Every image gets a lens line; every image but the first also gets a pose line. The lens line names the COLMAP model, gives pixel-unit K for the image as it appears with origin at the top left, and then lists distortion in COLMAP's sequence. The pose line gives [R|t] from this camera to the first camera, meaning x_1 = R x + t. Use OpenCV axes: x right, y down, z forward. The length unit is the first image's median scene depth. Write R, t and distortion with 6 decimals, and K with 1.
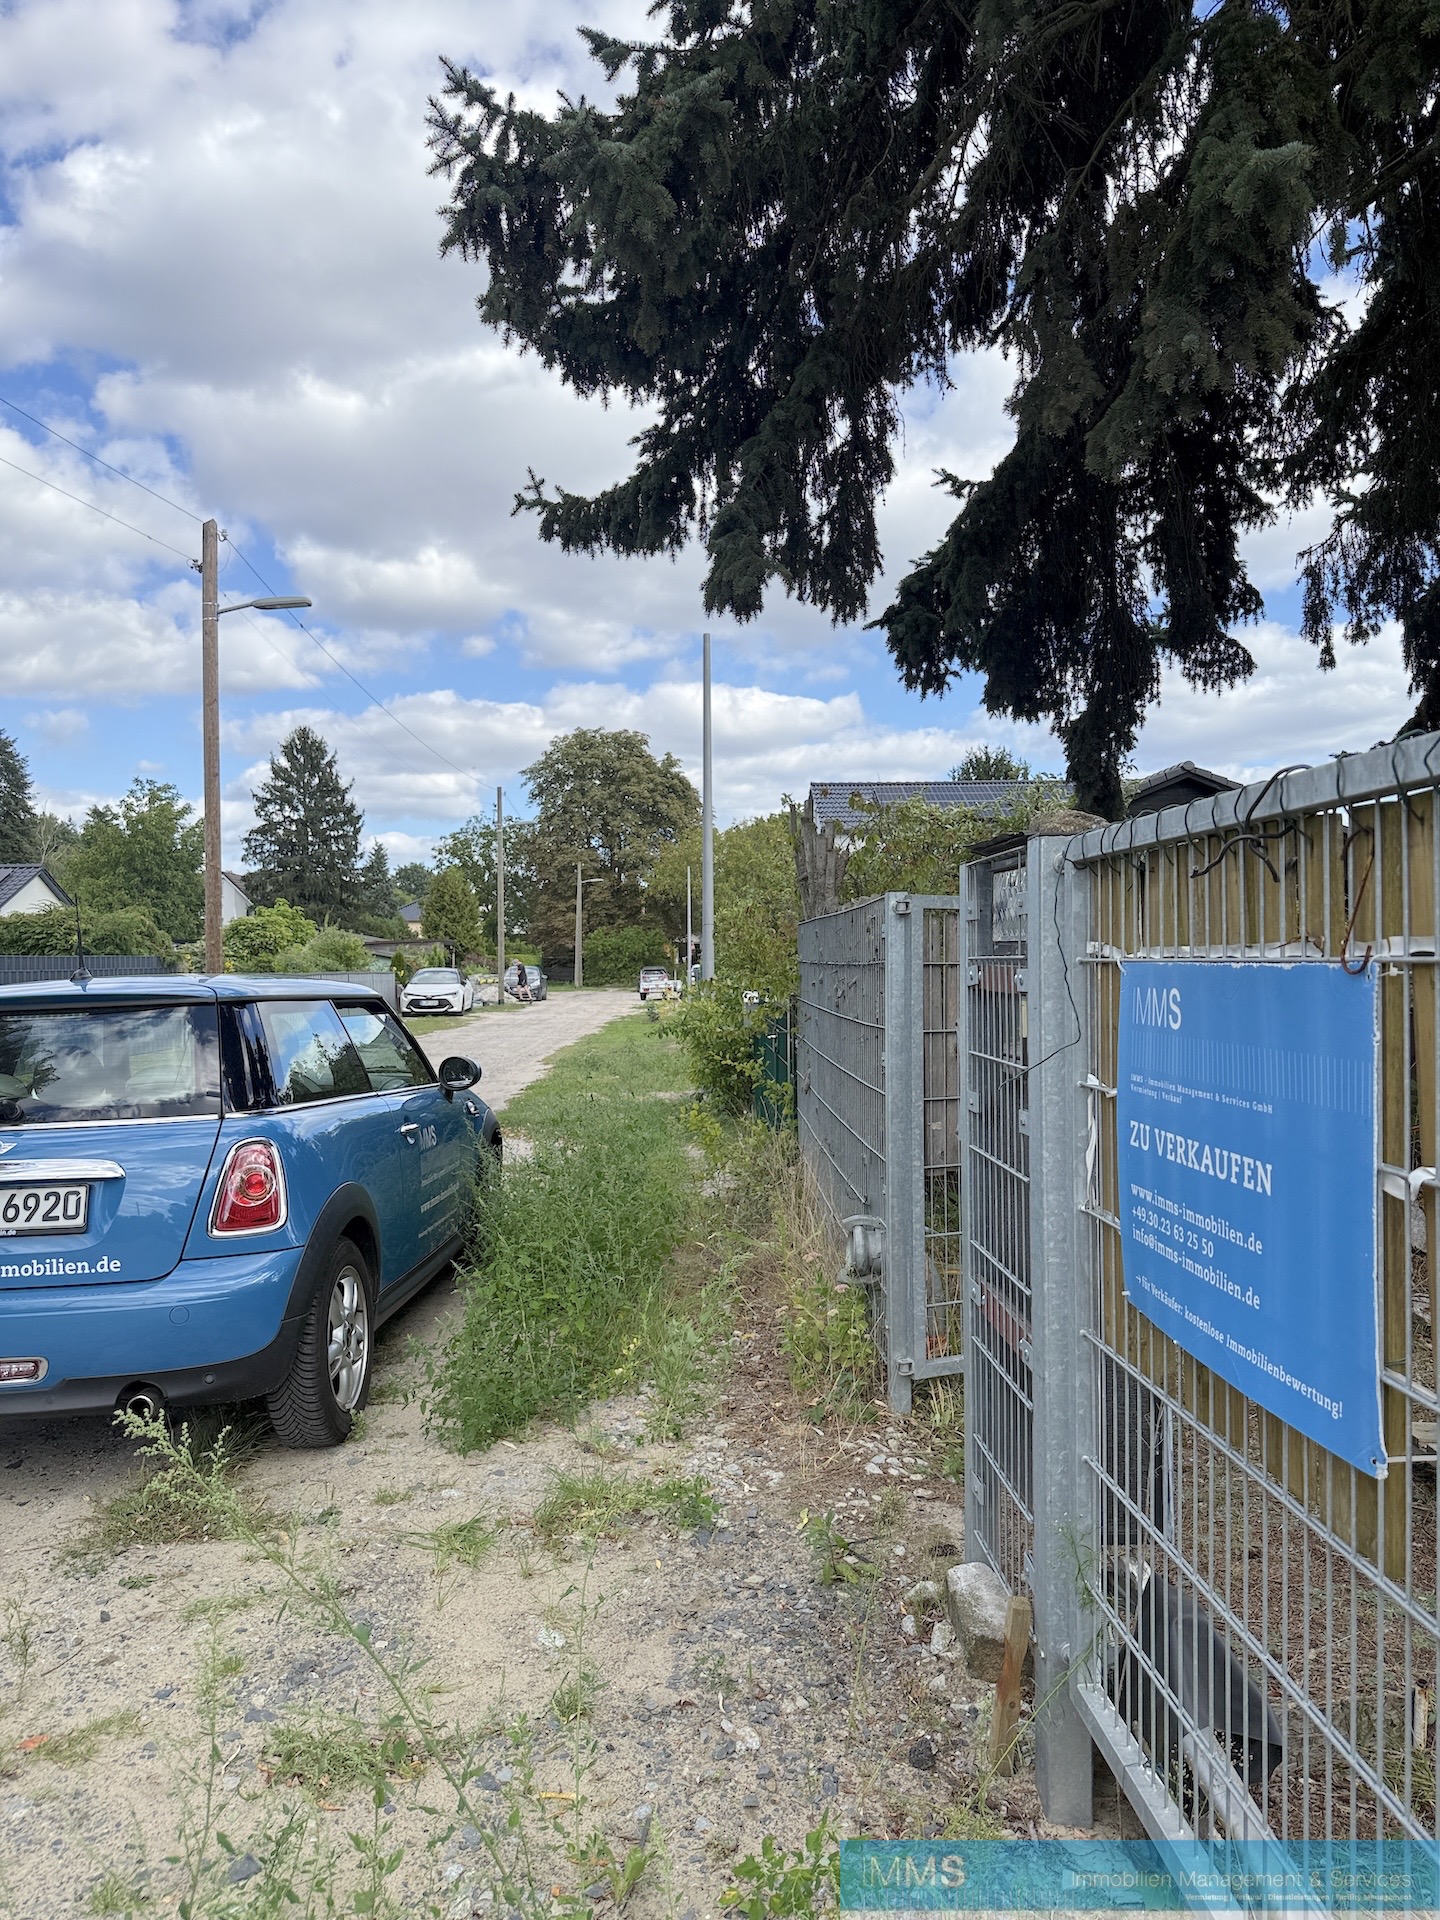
lens RADIAL K [[1349.9, 0, 718.8], [0, 1349.9, 959.6], [0, 0, 1]] dist [0.052691, -0.063084]
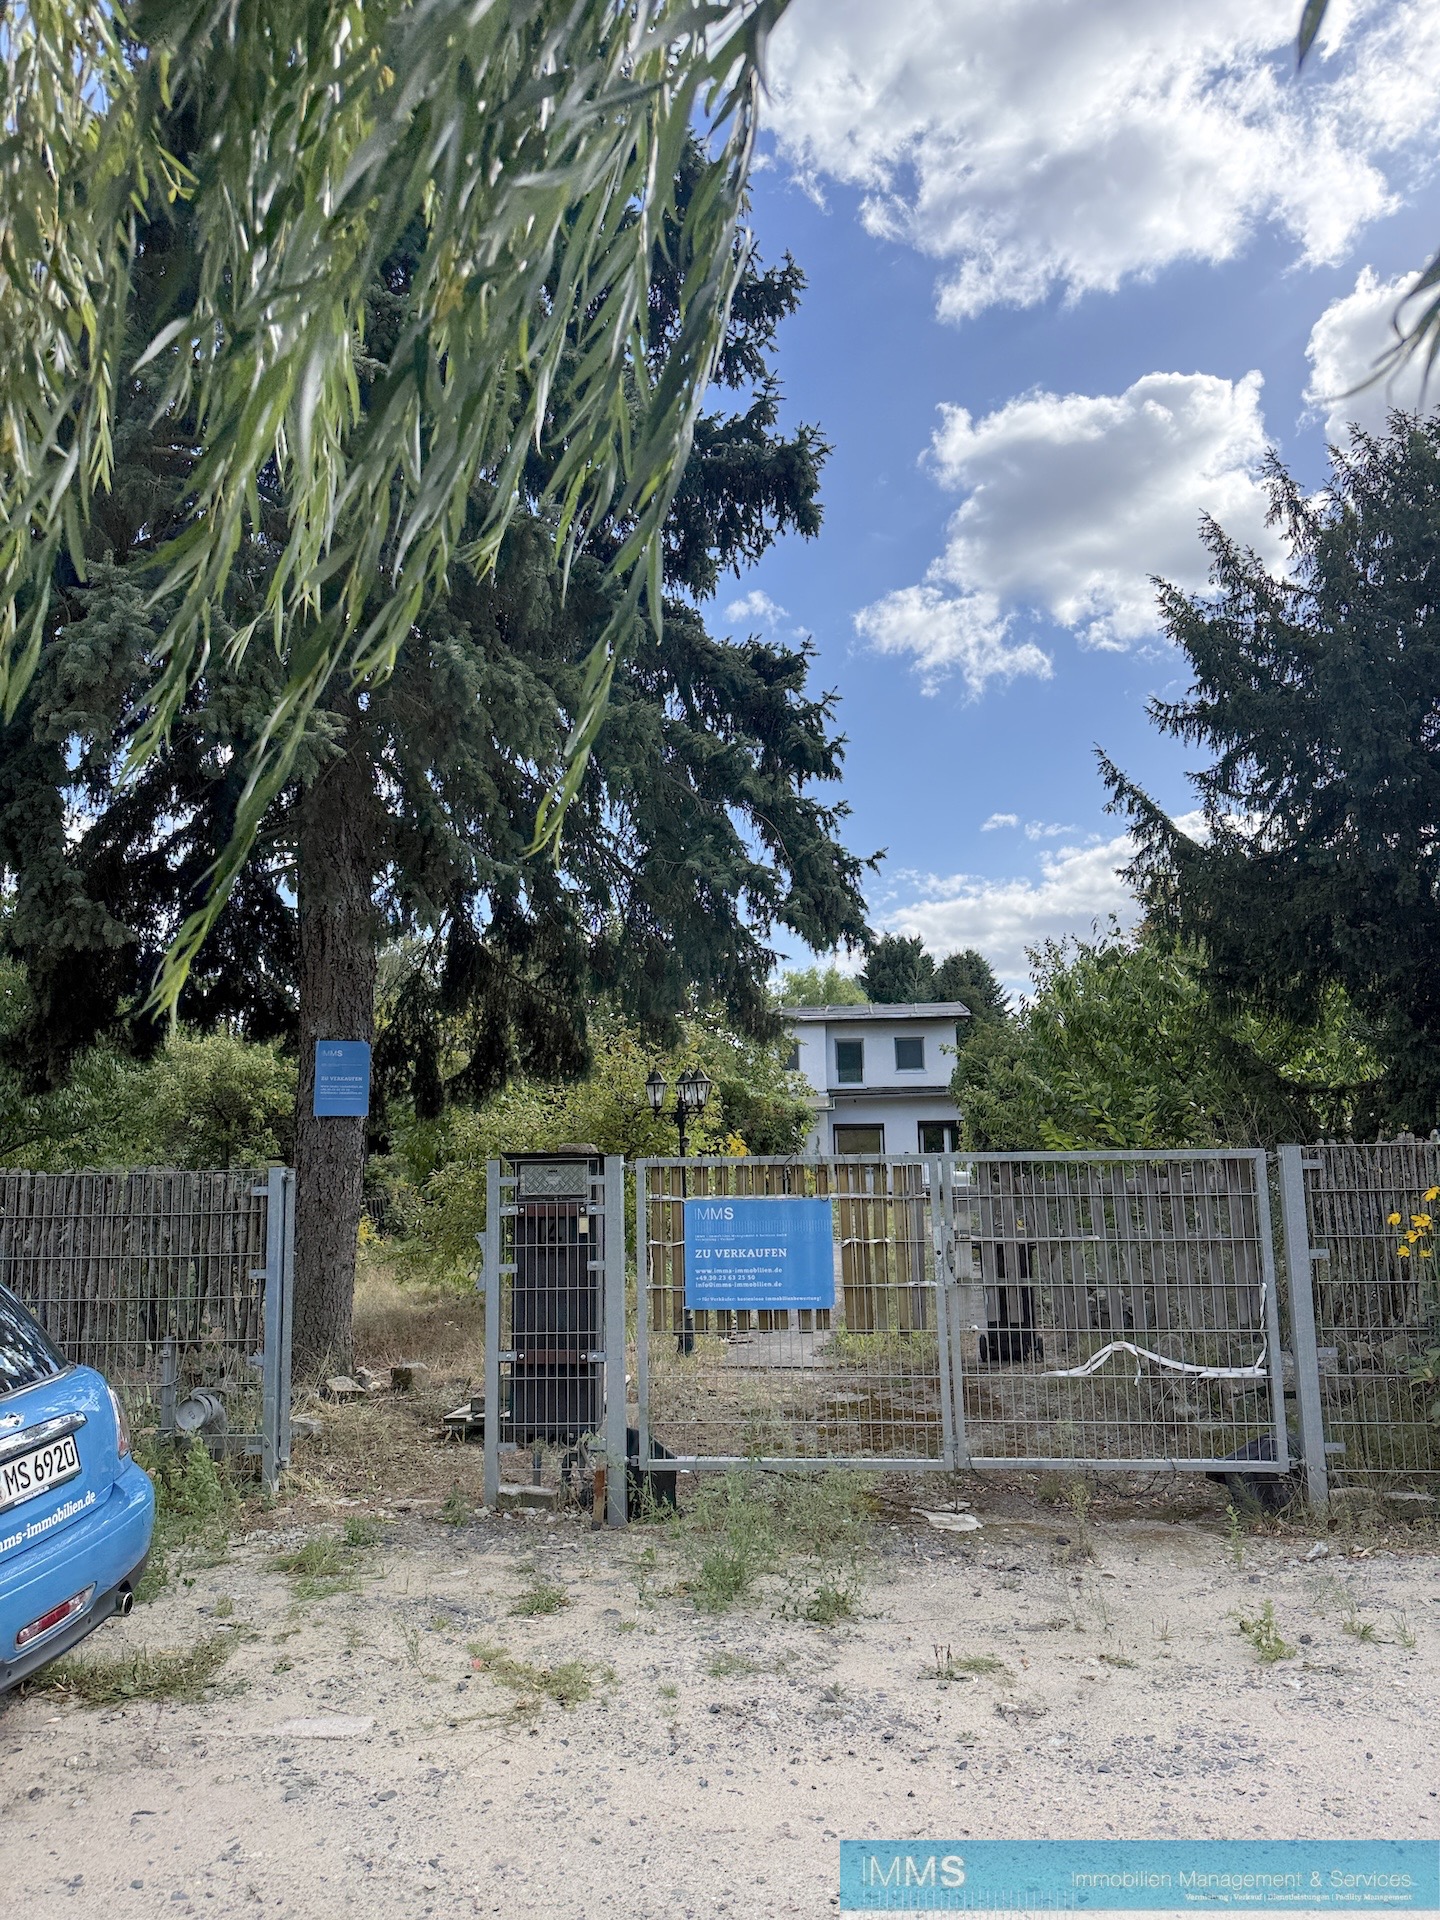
lens RADIAL K [[1349.9, 0, 713.8], [0, 1349.9, 926.4], [0, 0, 1]] dist [0.052691, -0.063084]
pose [[0.135496, 0.150960, 0.979210, -1.726817], [0.016804, 0.987832, -0.154615, -0.084122], [-0.990635, 0.037405, 0.131310, 0.290885]]
